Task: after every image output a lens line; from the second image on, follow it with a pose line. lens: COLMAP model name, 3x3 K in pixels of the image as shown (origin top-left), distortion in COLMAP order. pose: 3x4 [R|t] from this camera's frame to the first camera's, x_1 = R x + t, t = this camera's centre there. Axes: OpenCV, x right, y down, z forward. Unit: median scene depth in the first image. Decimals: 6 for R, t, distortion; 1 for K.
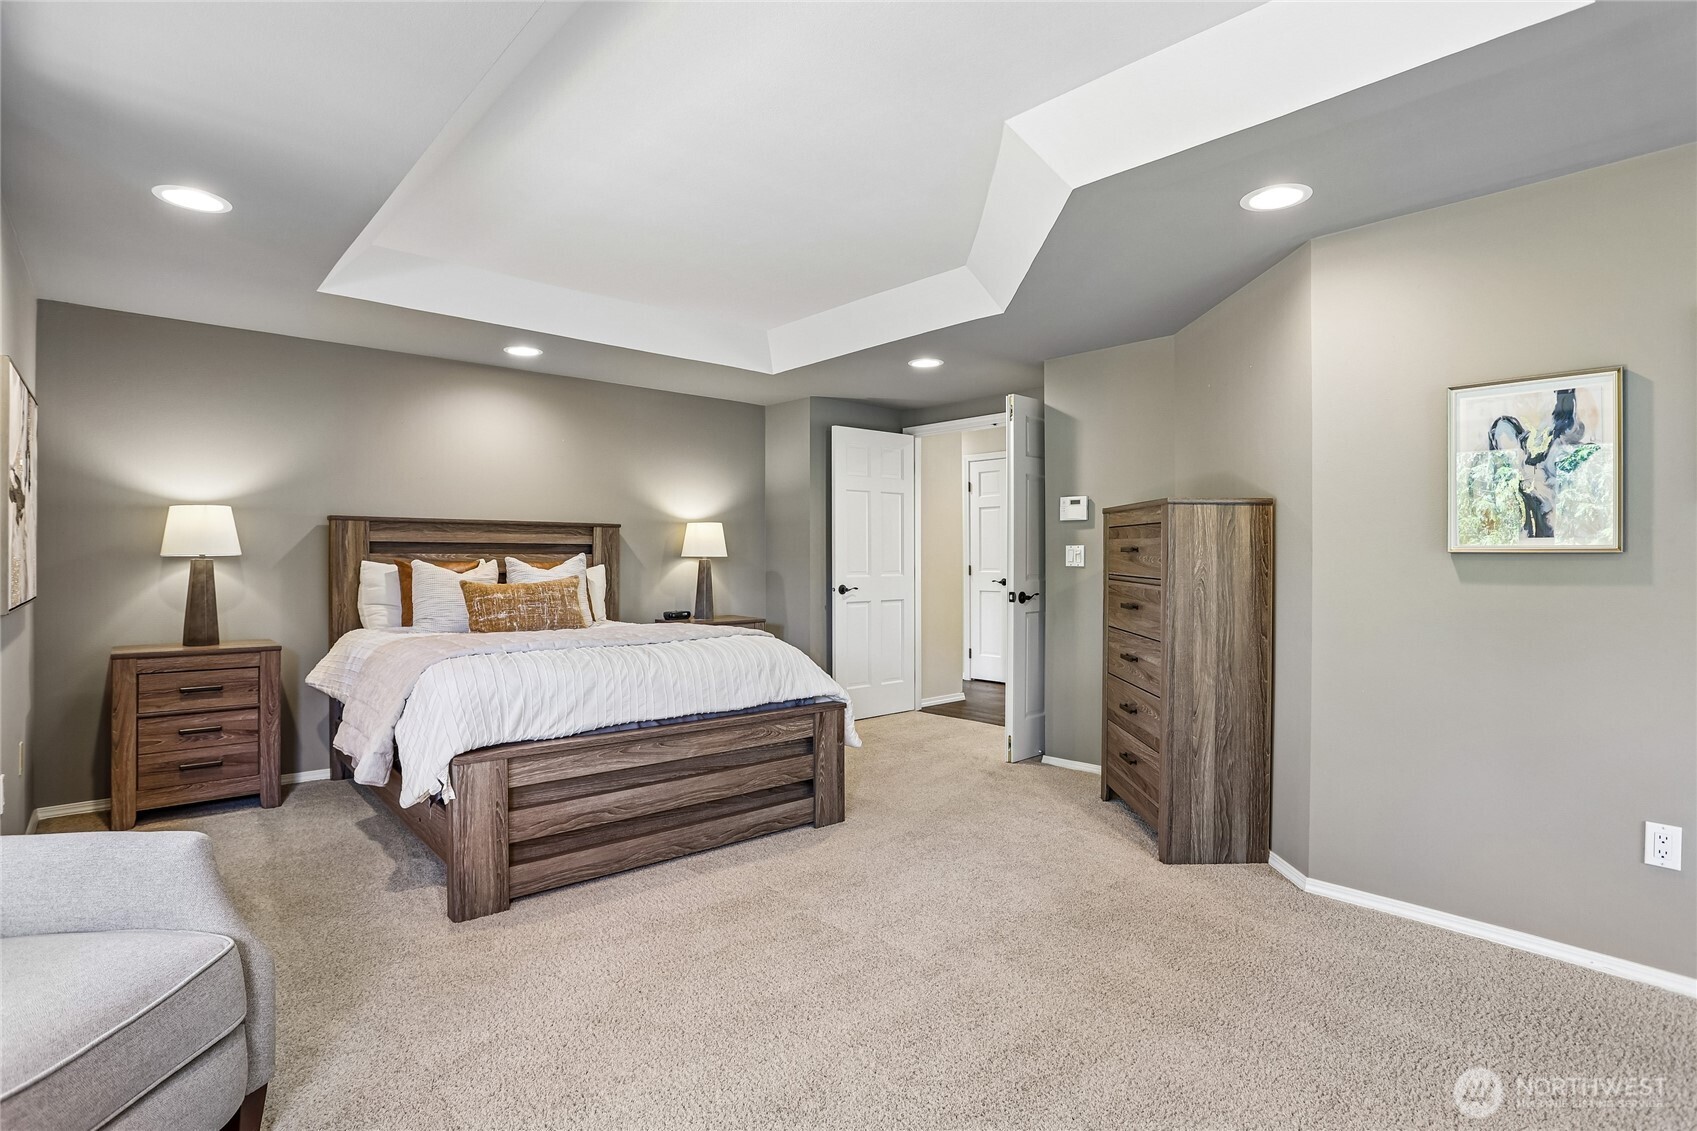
lens RADIAL K [[858.8, 0, 854.1], [0, 858.8, 560.4], [0, 0, 1]] dist [-0.032660, 0.010604]
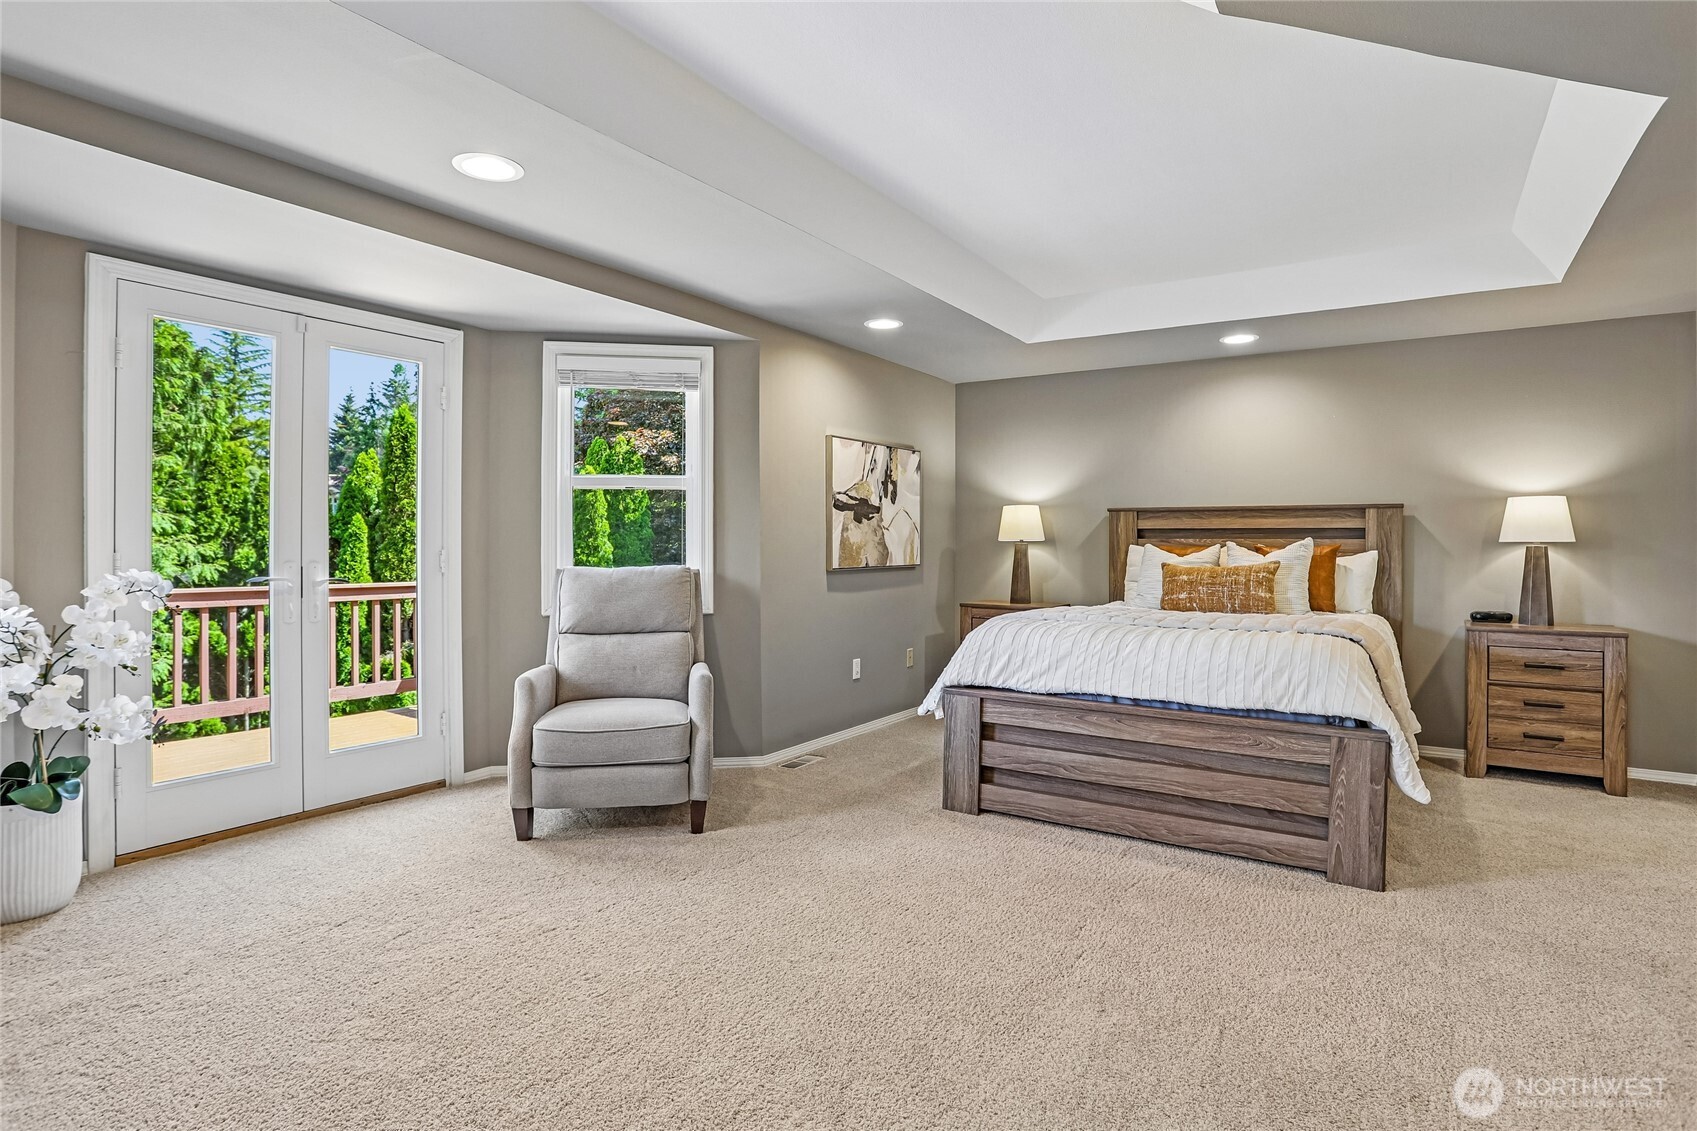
lens RADIAL K [[858.8, 0, 853.0], [0, 858.8, 559.3], [0, 0, 1]] dist [-0.032660, 0.010604]
pose [[0.267070, 0.017715, -0.963514, 0.607960], [-0.007029, 0.999840, 0.016434, 0.004749], [0.963652, 0.002383, 0.267152, 0.373684]]
